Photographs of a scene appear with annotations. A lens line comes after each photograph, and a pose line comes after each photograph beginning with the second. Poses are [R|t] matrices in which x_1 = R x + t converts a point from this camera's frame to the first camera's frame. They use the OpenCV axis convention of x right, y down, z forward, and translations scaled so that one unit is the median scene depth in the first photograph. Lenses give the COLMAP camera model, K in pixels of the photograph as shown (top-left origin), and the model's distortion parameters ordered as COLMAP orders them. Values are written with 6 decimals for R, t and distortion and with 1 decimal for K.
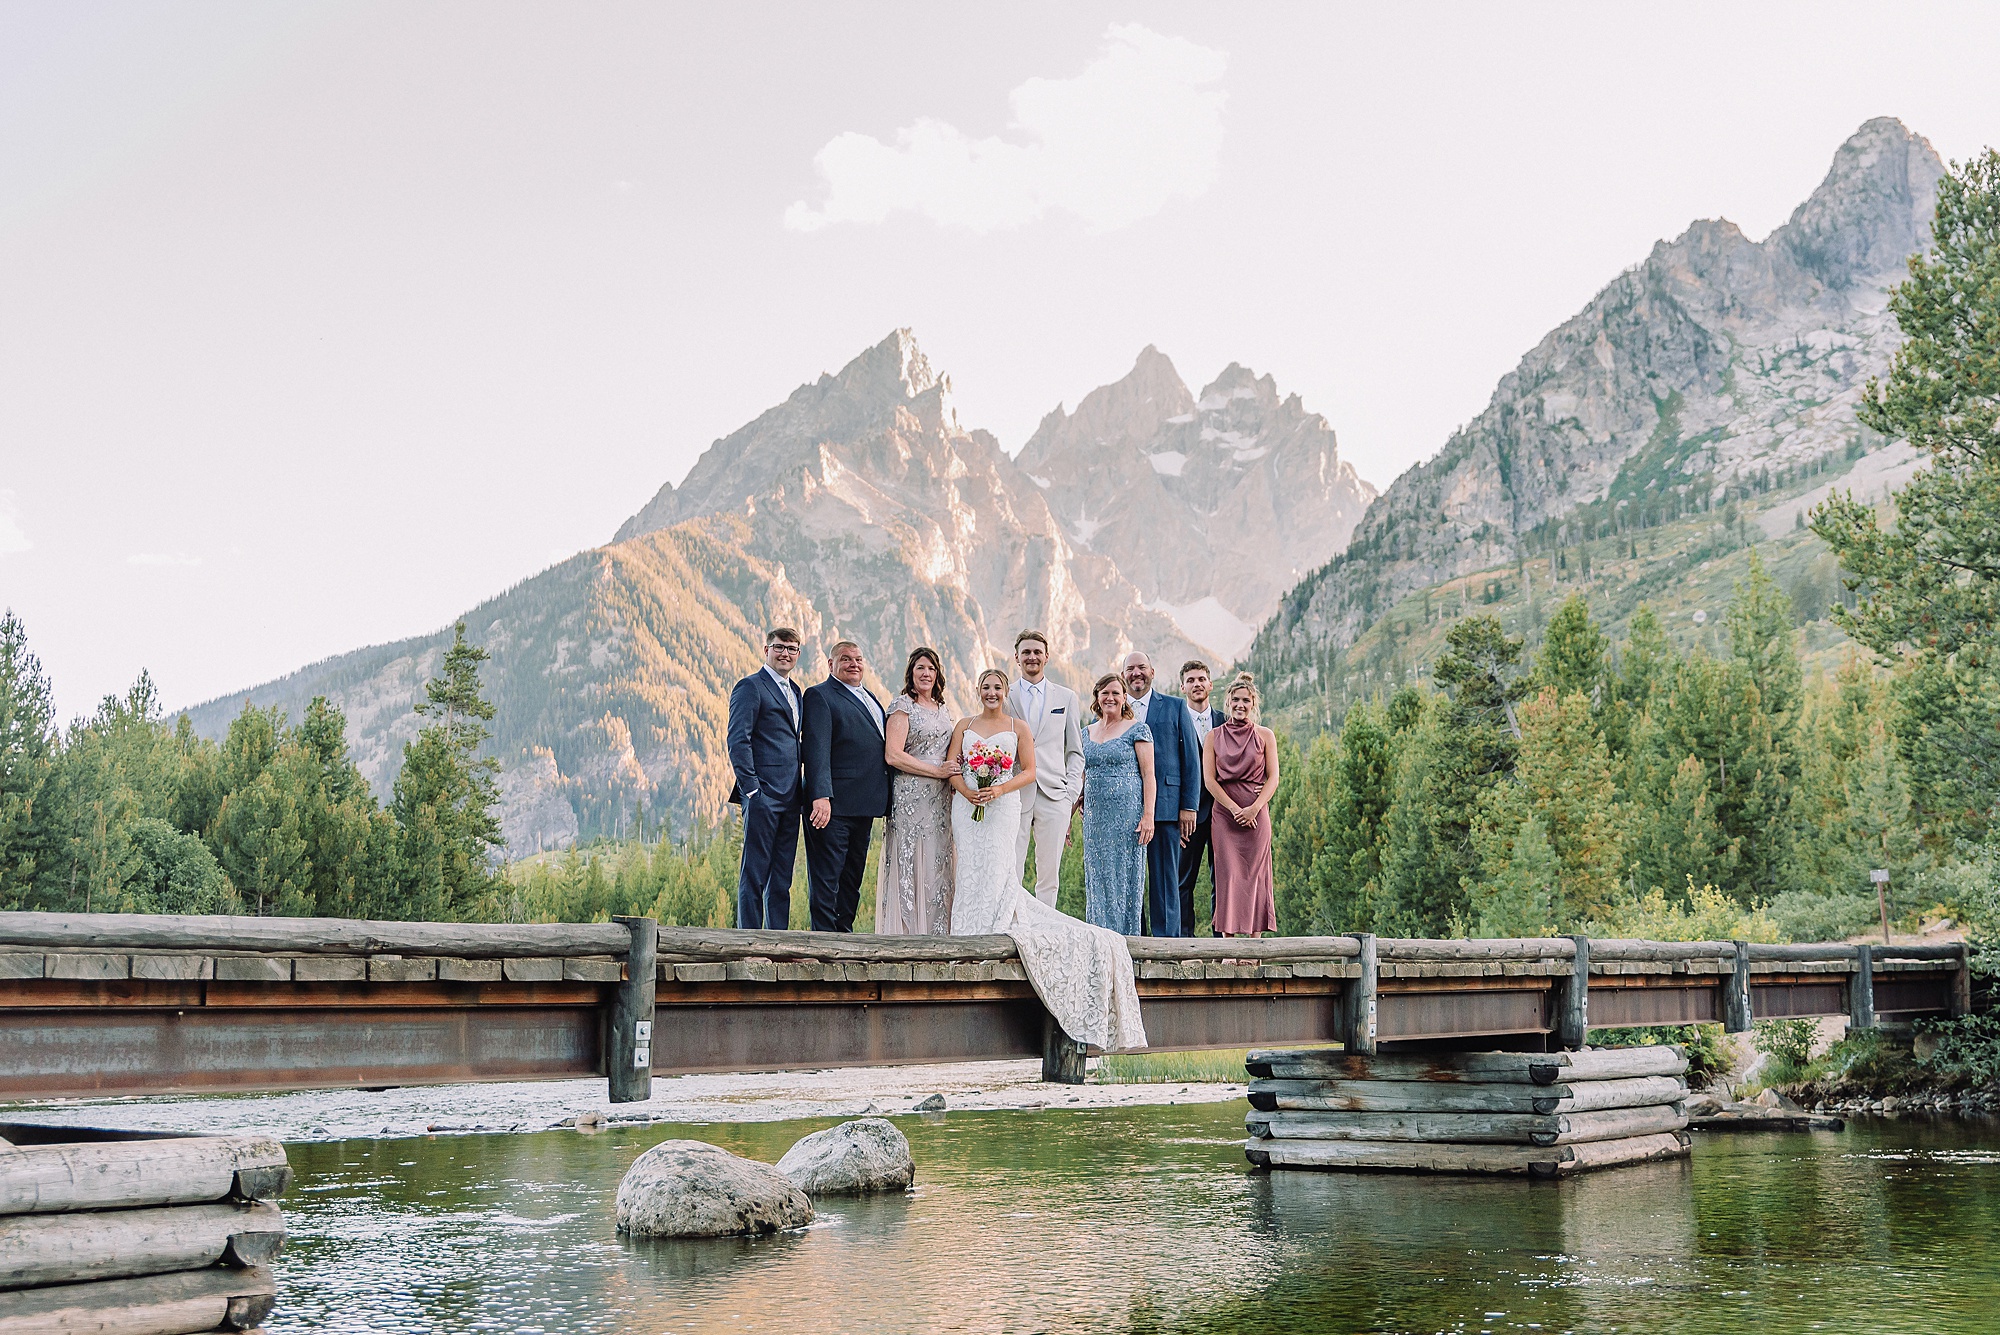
lens RADIAL K [[2391.7, 0, 1029.6], [0, 2391.7, 670.0], [0, 0, 1]] dist [-0.013102, -0.003090]
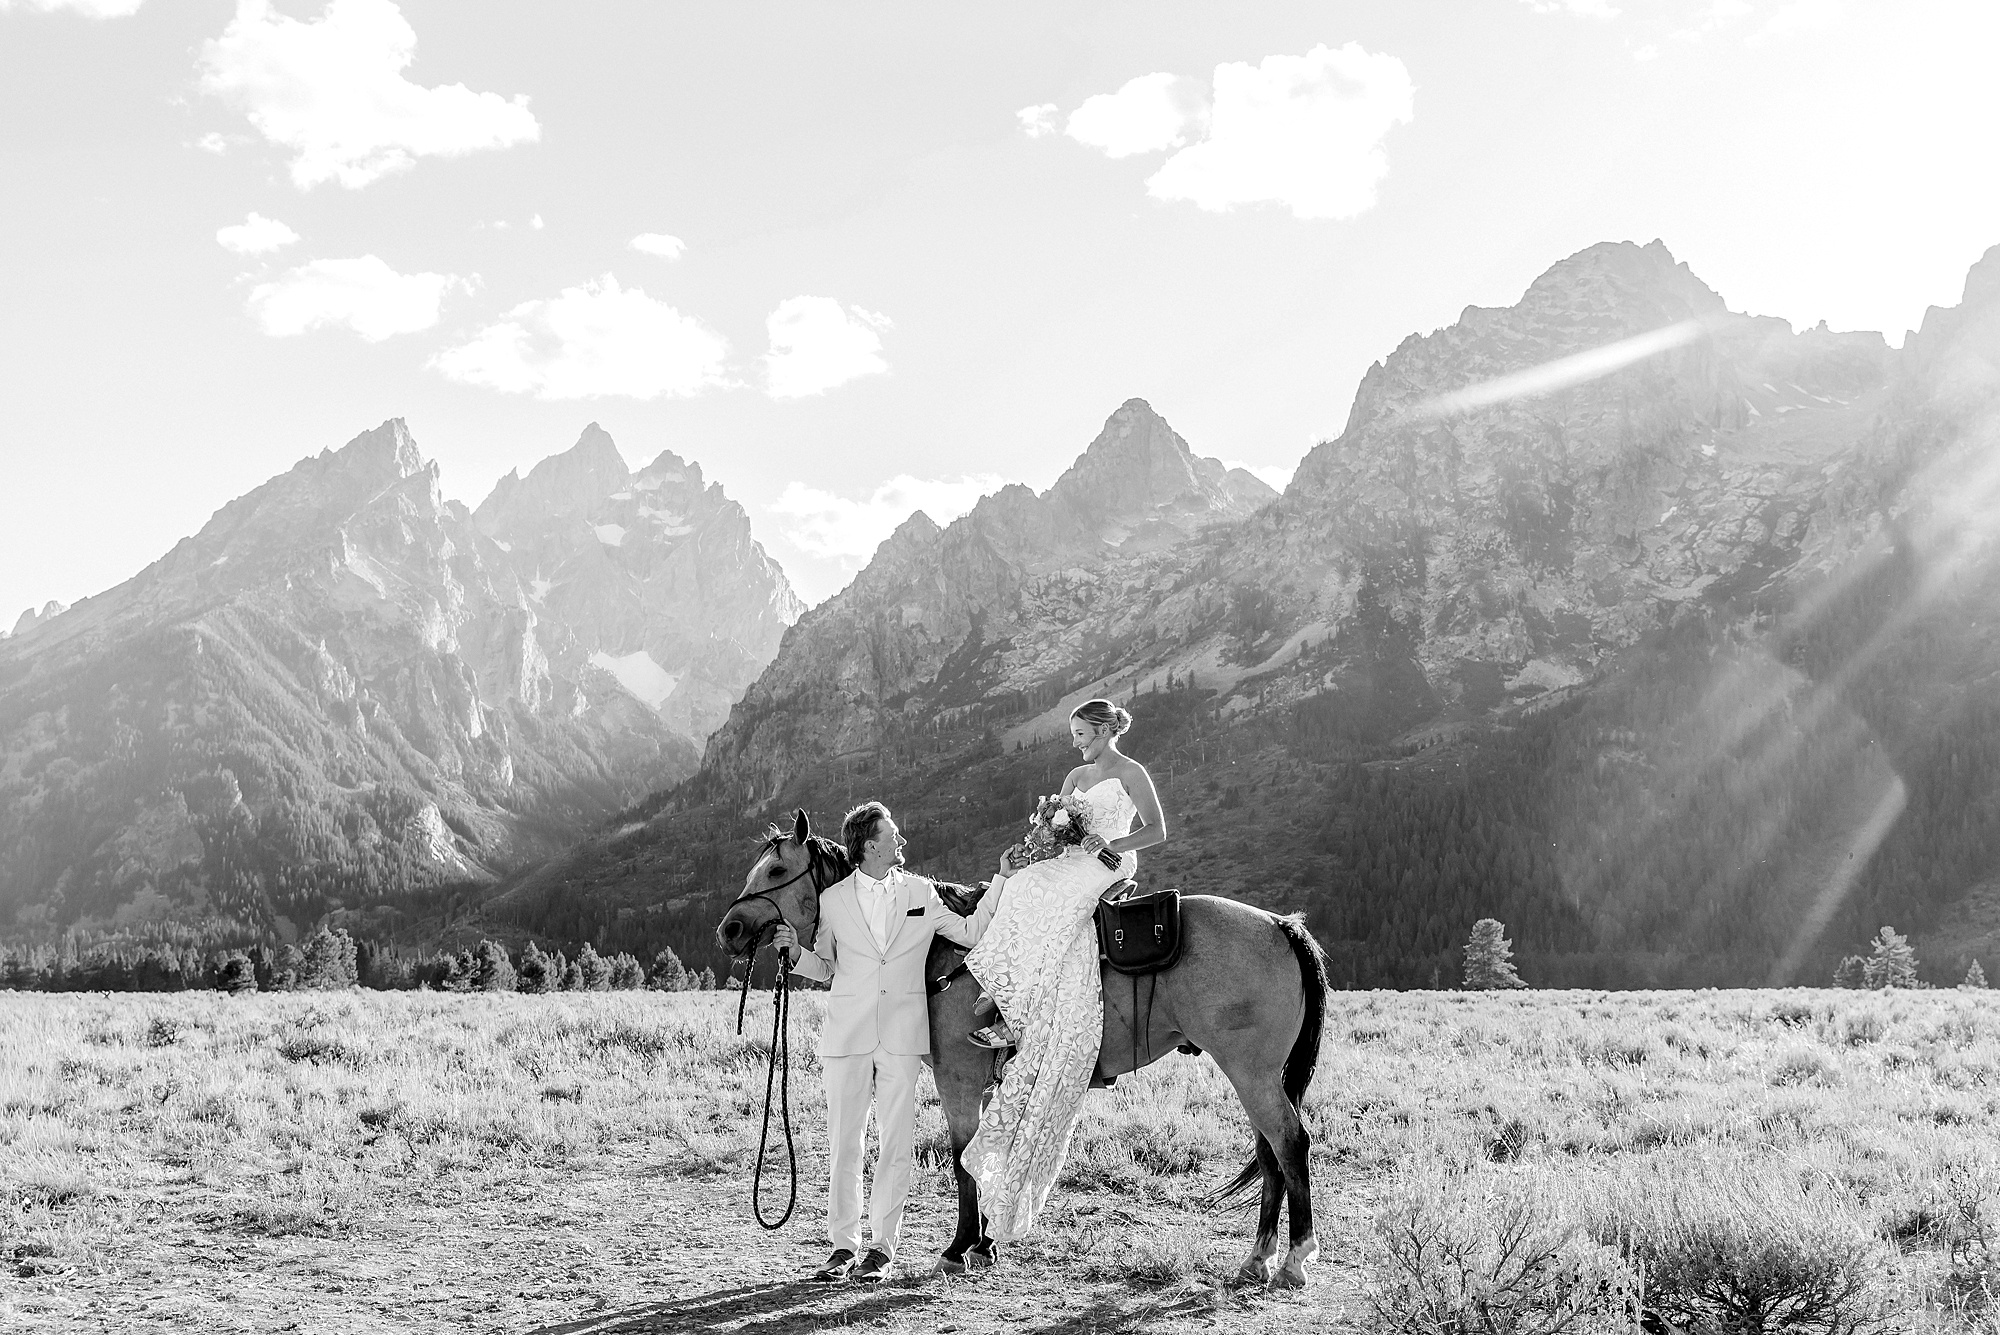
lens RADIAL K [[2337.5, 0, 1000.0], [0, 2337.5, 667.5], [0, 0, 1]] dist [-0.010889, 0.032321]
pose [[0.968587, 0.045285, 0.244515, -0.073782], [-0.046642, 0.998912, -0.000240, -0.056913], [-0.244260, -0.011172, 0.969645, -0.385133]]
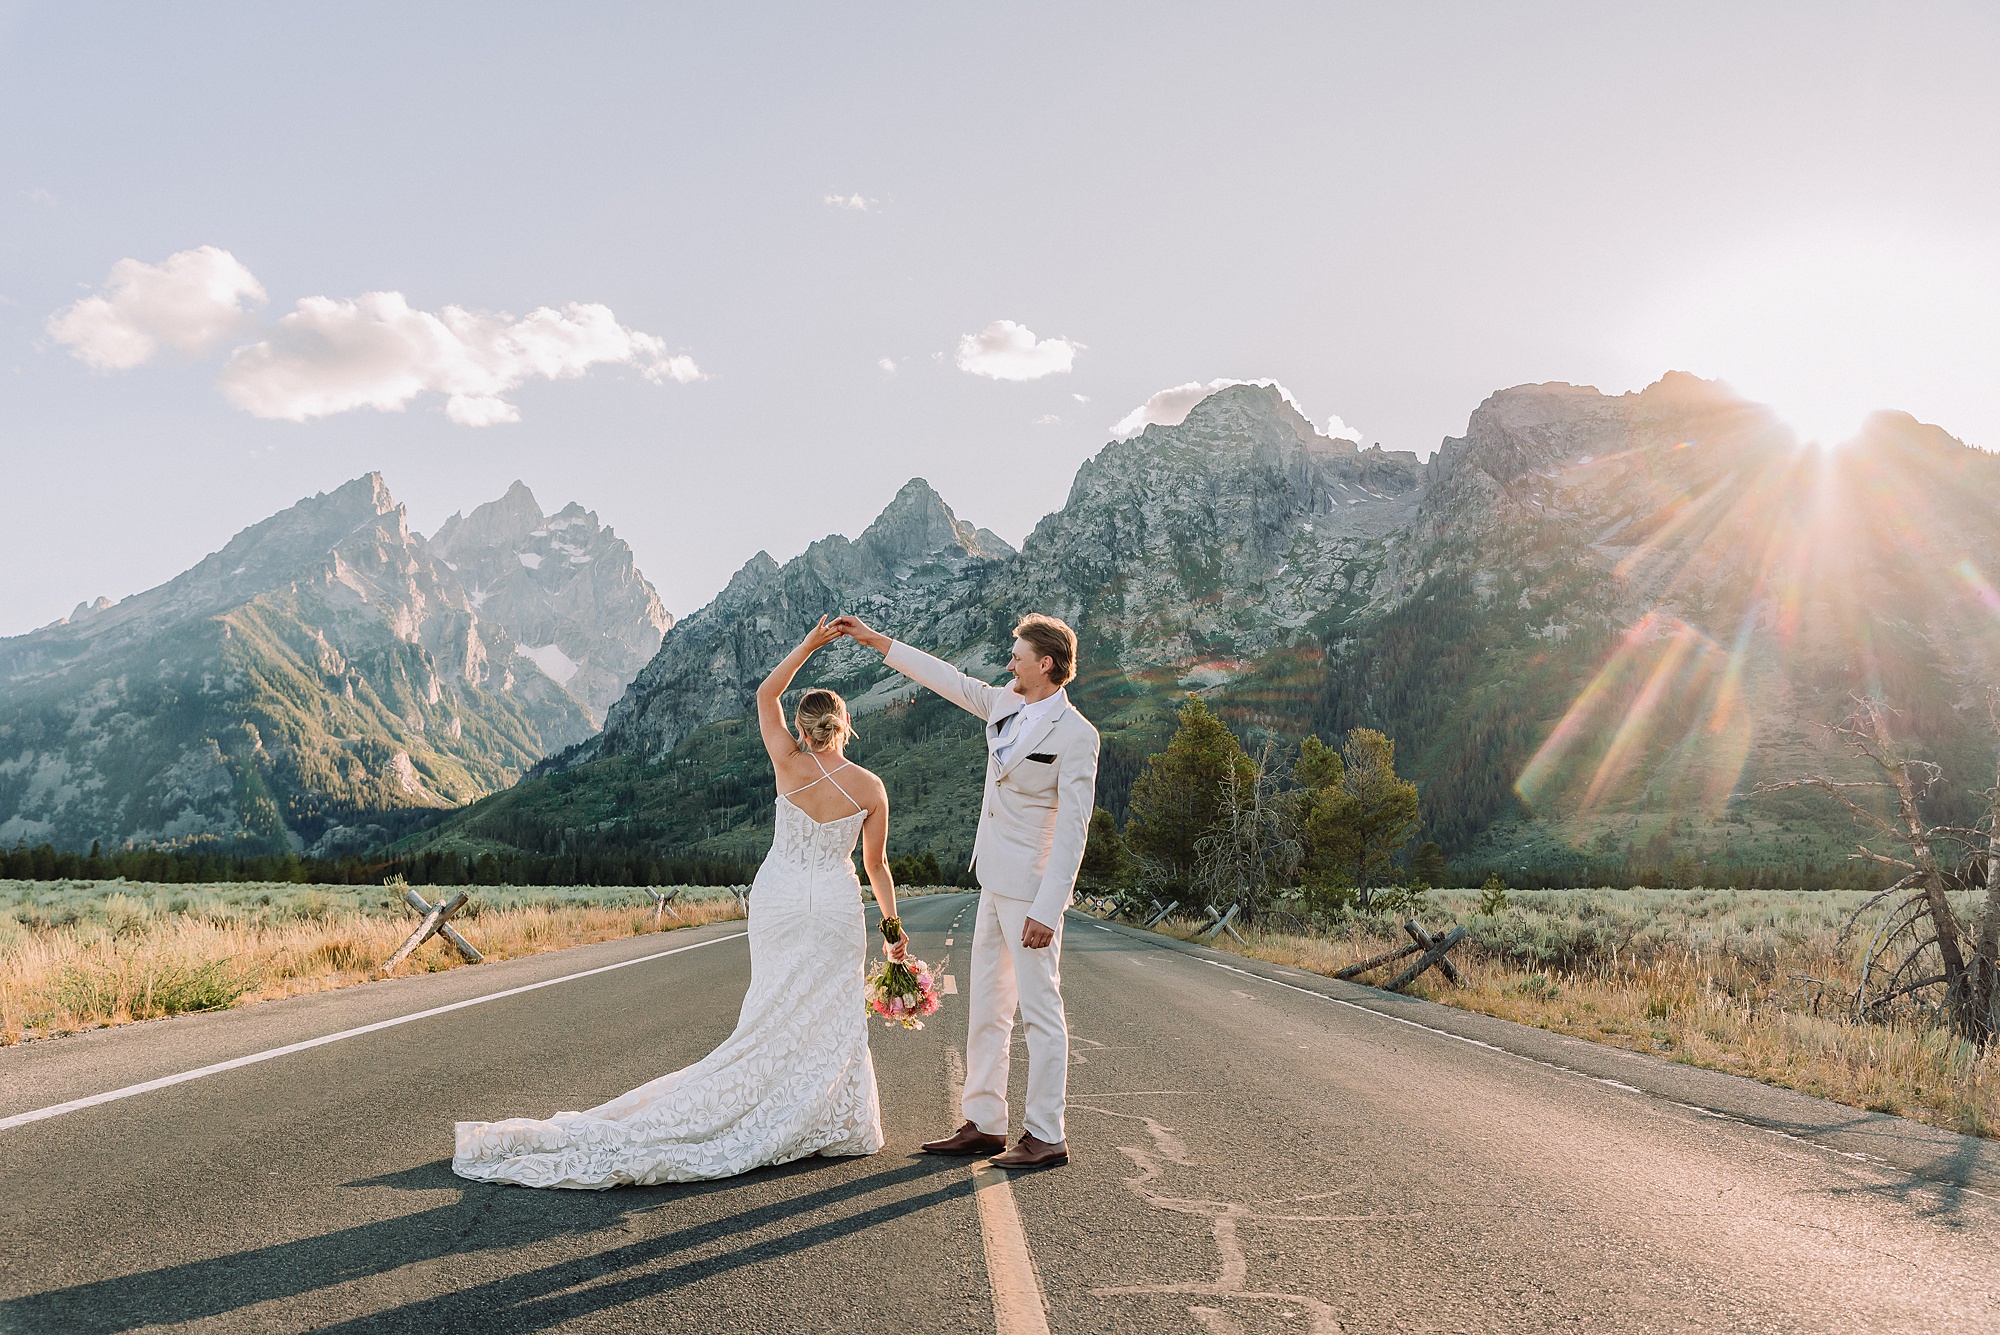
lens RADIAL K [[1620.9, 0, 1000.0], [0, 1620.9, 667.5], [0, 0, 1]] dist [0.012266, -0.005786]
pose [[0.928698, 0.066762, 0.364779, -0.094222], [-0.069473, 0.997568, -0.005703, -0.055611], [-0.364272, -0.020046, 0.931077, -0.378981]]
